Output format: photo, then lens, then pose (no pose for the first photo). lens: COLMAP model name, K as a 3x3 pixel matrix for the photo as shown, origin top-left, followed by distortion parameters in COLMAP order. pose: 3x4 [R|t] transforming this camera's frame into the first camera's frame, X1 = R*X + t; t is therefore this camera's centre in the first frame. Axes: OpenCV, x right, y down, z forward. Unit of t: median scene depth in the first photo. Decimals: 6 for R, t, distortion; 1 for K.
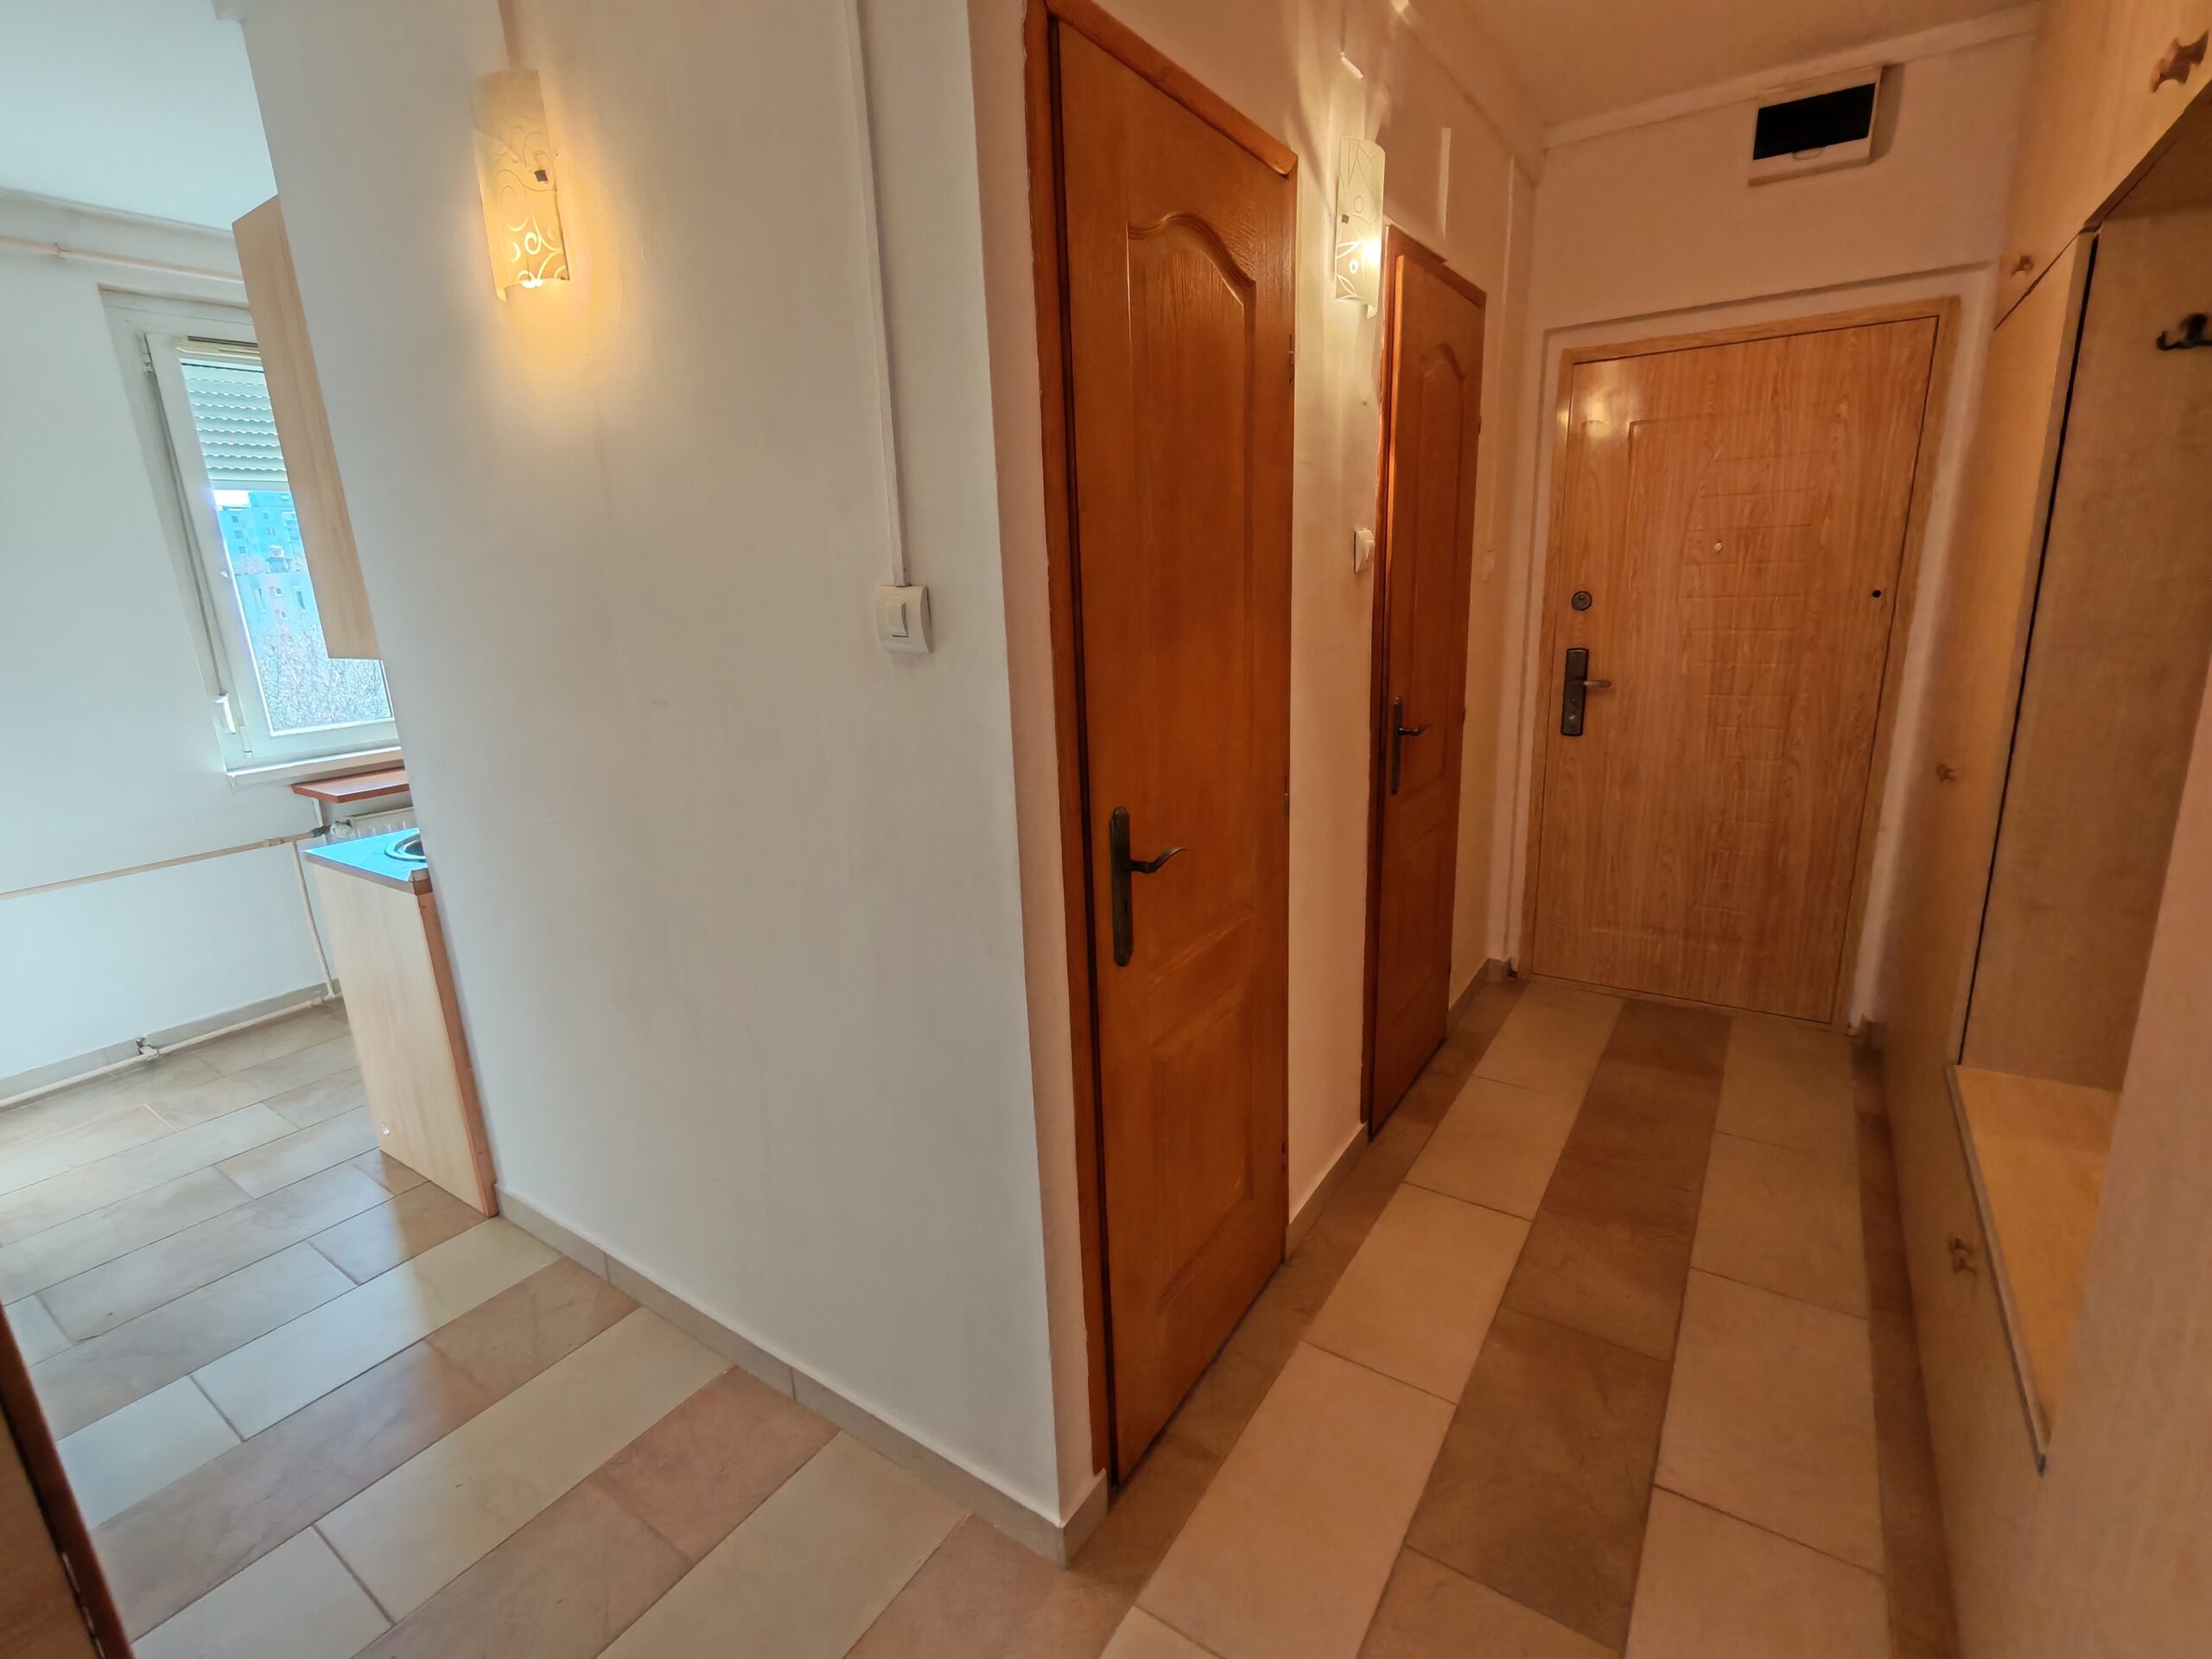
lens RADIAL K [[1012.3, 0, 1106.8], [0, 1012.3, 830.6], [0, 0, 1]] dist [-0.001468, -0.000262]
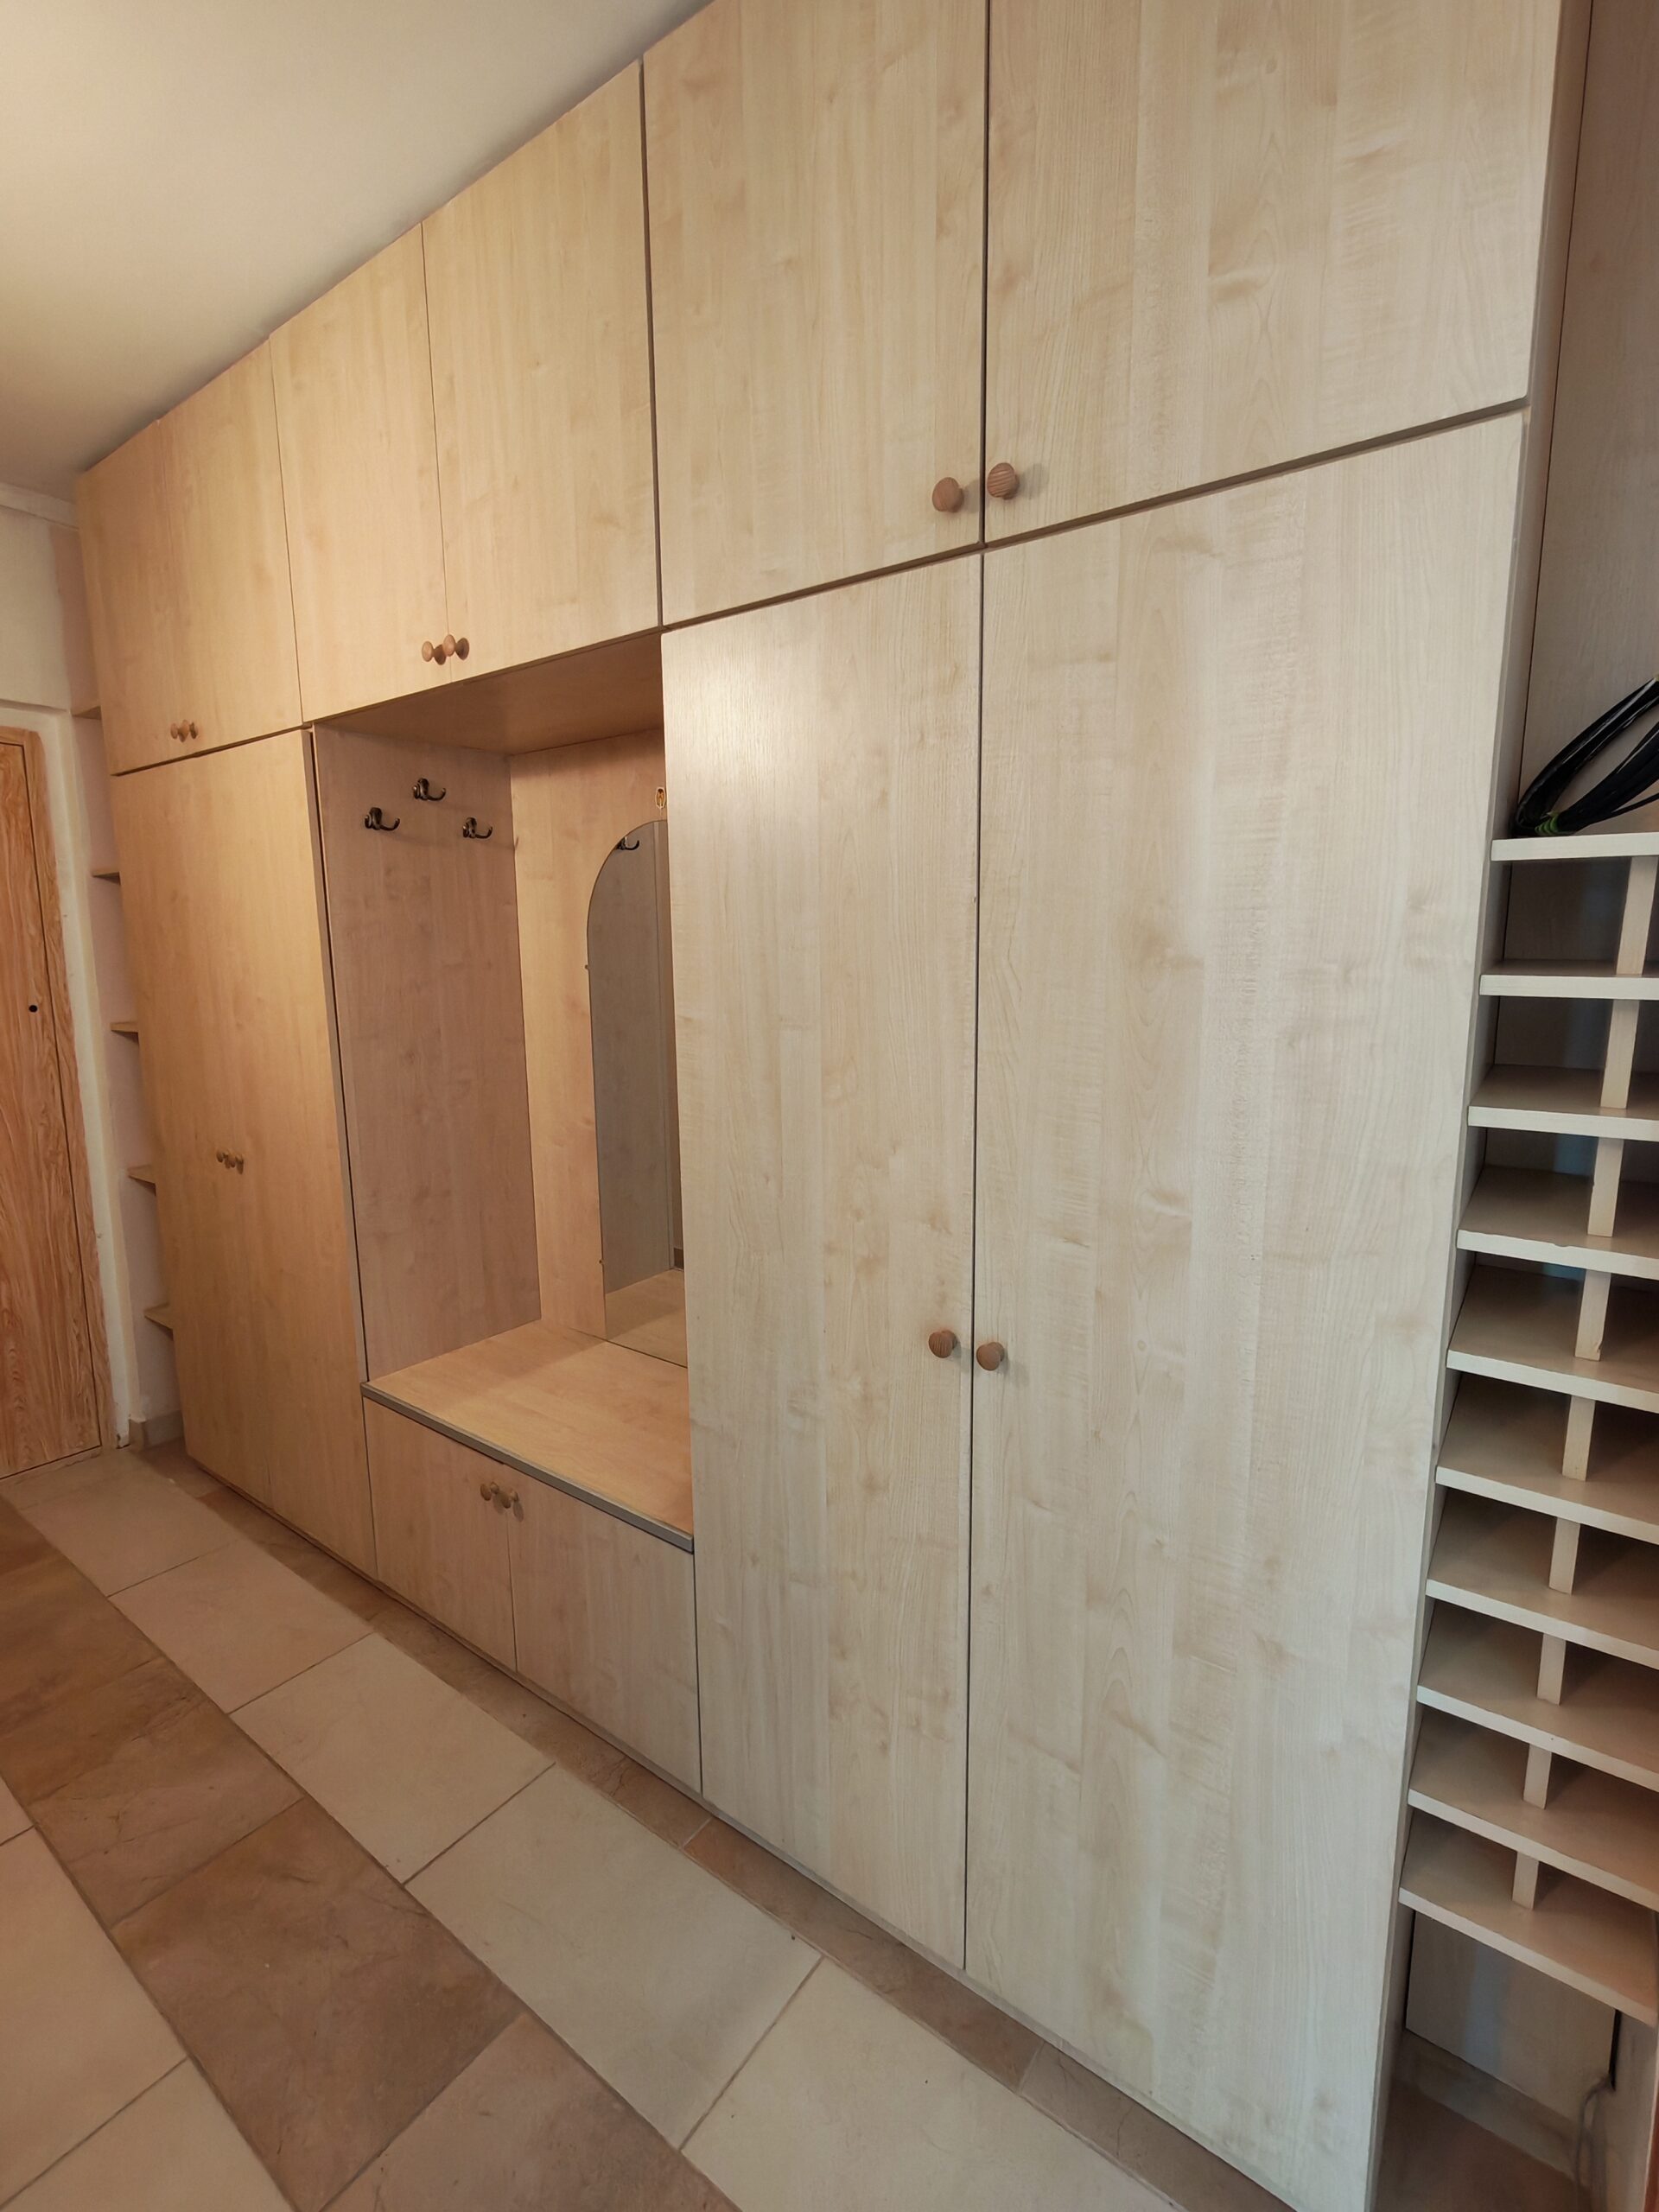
lens RADIAL K [[1012.3, 0, 830.2], [0, 1012.3, 1102.8], [0, 0, 1]] dist [-0.001468, -0.000262]
pose [[0.042925, -0.110726, 0.992924, -0.256151], [0.254403, 0.962291, 0.096312, -0.056116], [-0.966145, 0.248469, 0.069476, 0.264284]]
